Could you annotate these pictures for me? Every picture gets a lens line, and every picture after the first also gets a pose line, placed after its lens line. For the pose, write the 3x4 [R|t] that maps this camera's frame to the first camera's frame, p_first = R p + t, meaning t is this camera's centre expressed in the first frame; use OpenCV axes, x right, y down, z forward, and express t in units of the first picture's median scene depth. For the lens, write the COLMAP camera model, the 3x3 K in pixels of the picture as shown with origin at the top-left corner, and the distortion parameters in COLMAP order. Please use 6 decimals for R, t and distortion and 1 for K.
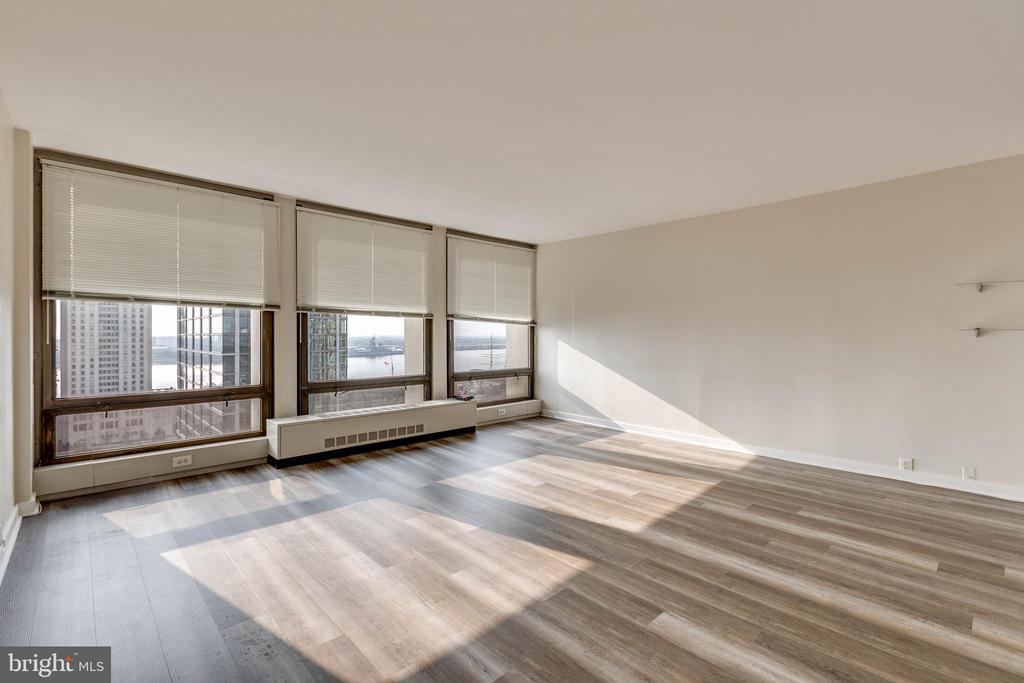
lens RADIAL K [[463.8, 0, 512.8], [0, 463.8, 339.2], [0, 0, 1]] dist [0.002486, 0.000473]
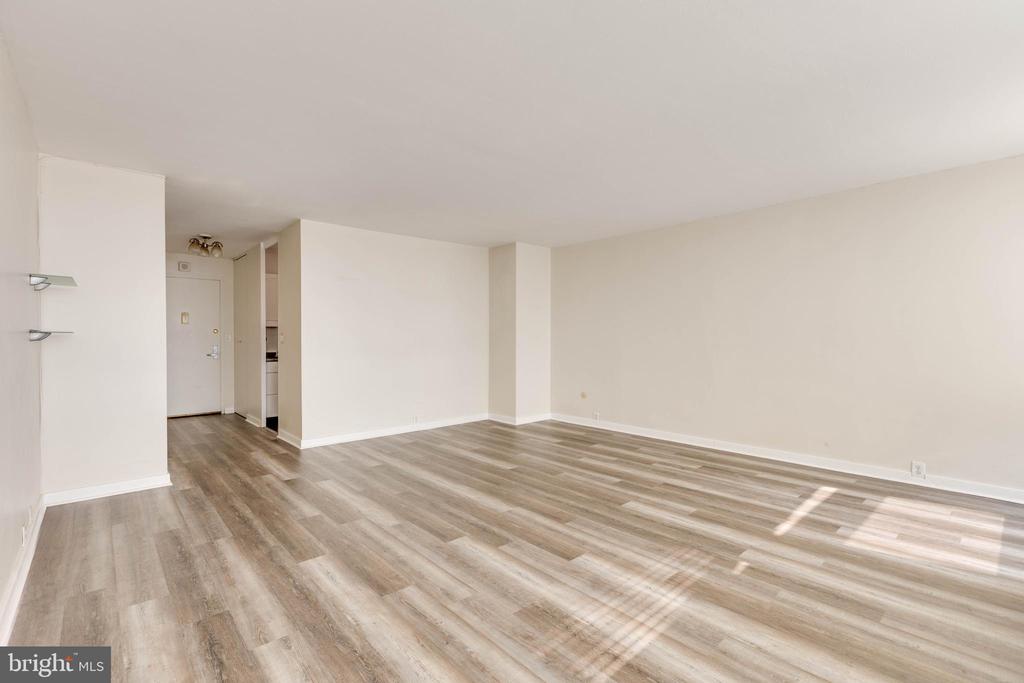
lens RADIAL K [[457.3, 0, 508.2], [0, 457.3, 340.8], [0, 0, 1]] dist [-0.010884, -0.000465]
pose [[-0.999526, -0.000315, 0.030784, 0.122423], [0.000210, 0.999855, 0.017041, -0.015494], [-0.030785, 0.017040, -0.999381, 1.432775]]
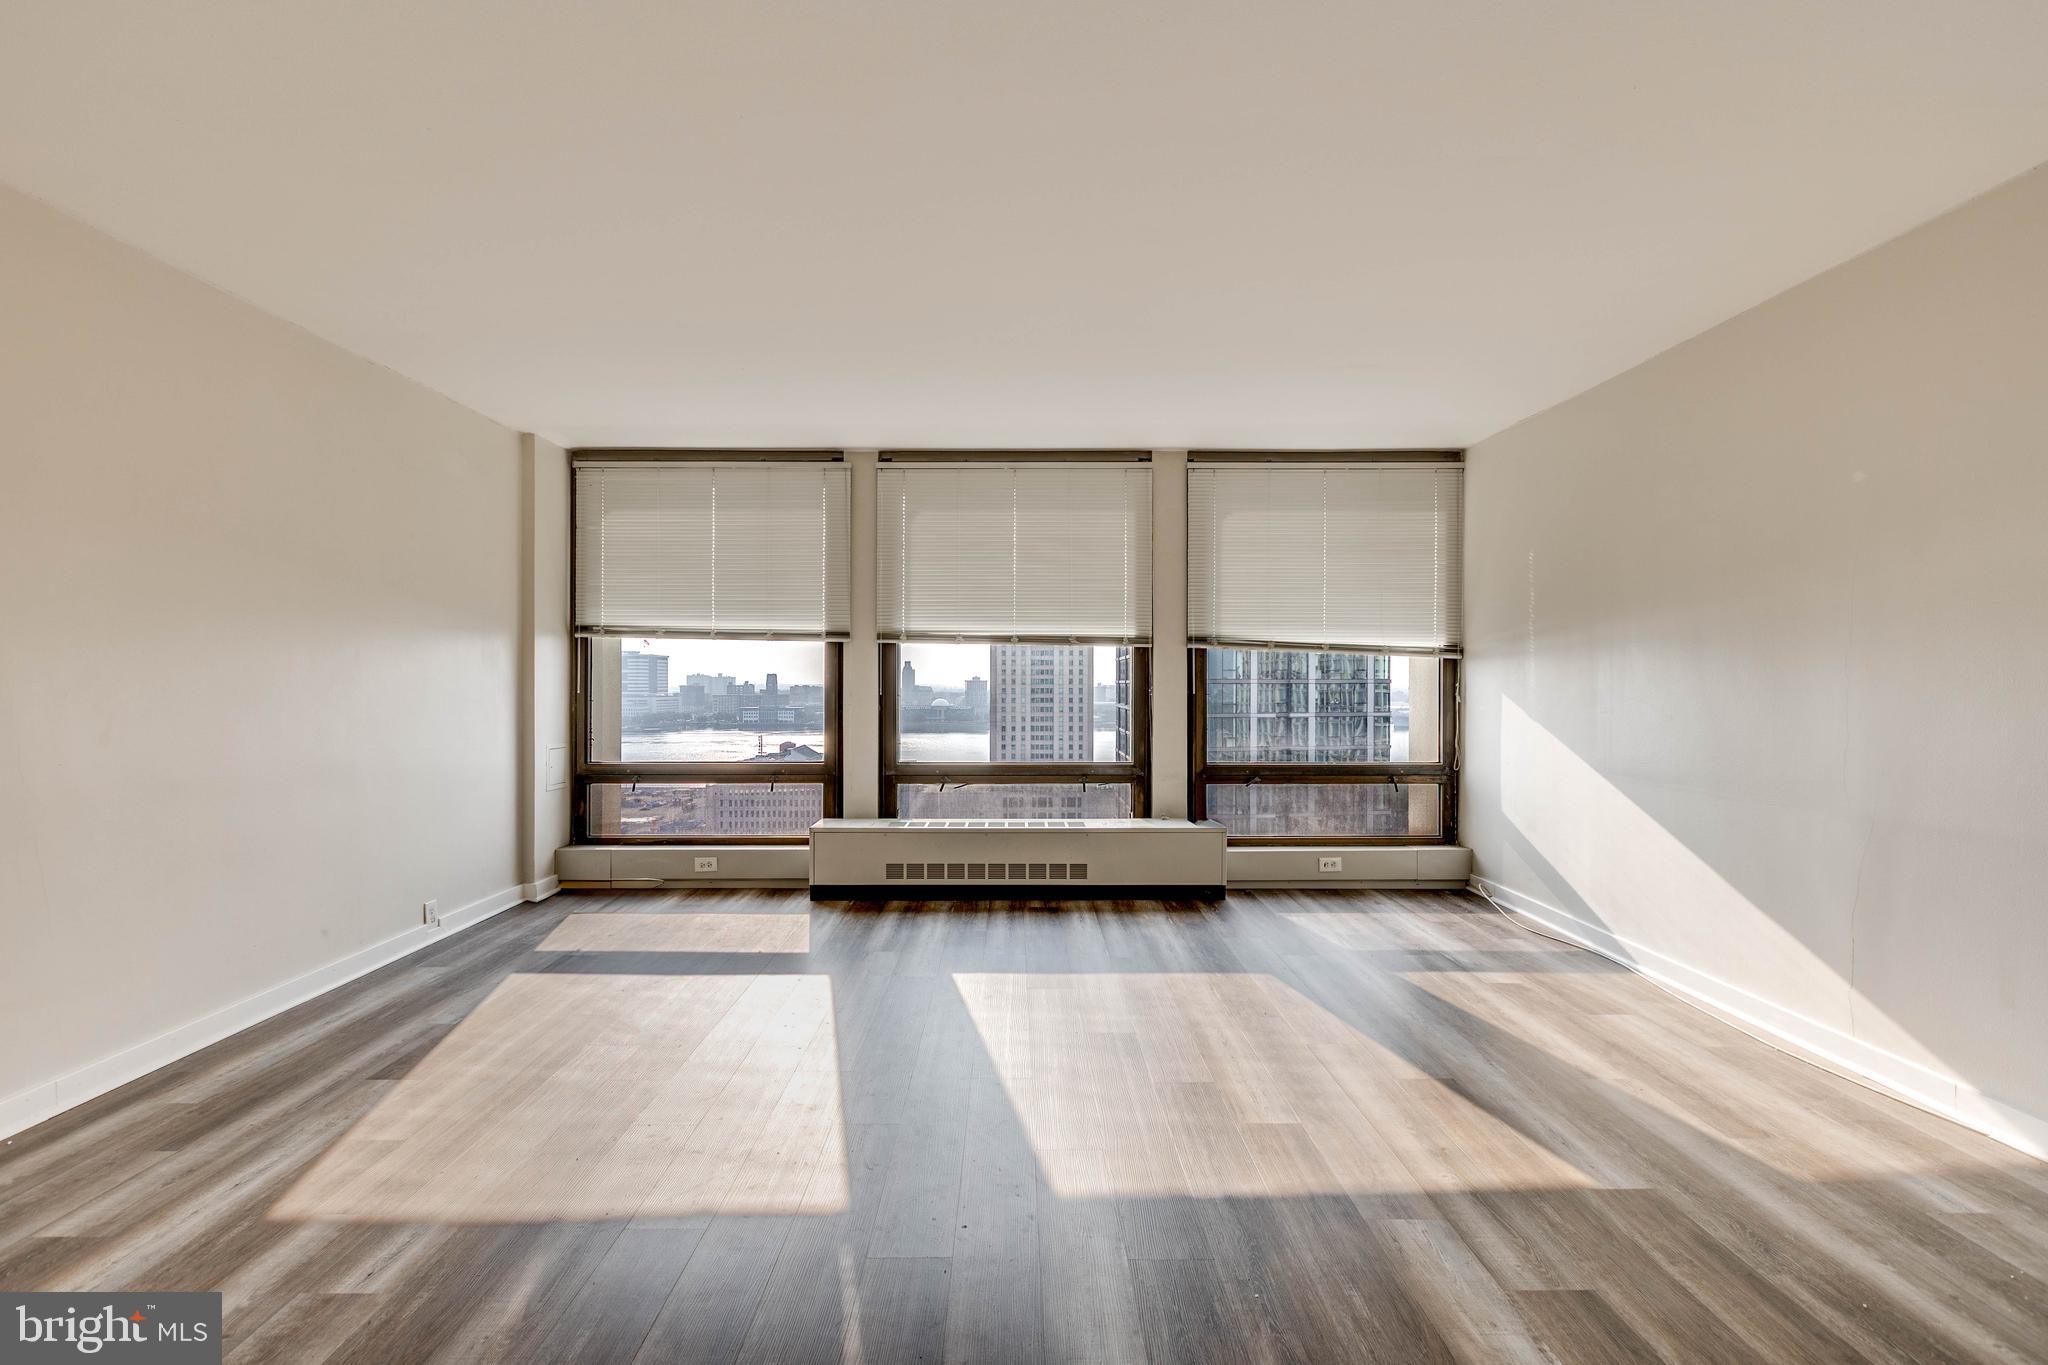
lens RADIAL K [[928.6, 0, 1014.5], [0, 928.6, 688.0], [0, 0, 1]] dist [-0.001755, -0.000147]
pose [[0.726085, 0.003947, -0.687594, 0.492791], [-0.006088, 0.999981, -0.000688, -0.000584], [0.687578, 0.004686, 0.726095, 0.276151]]
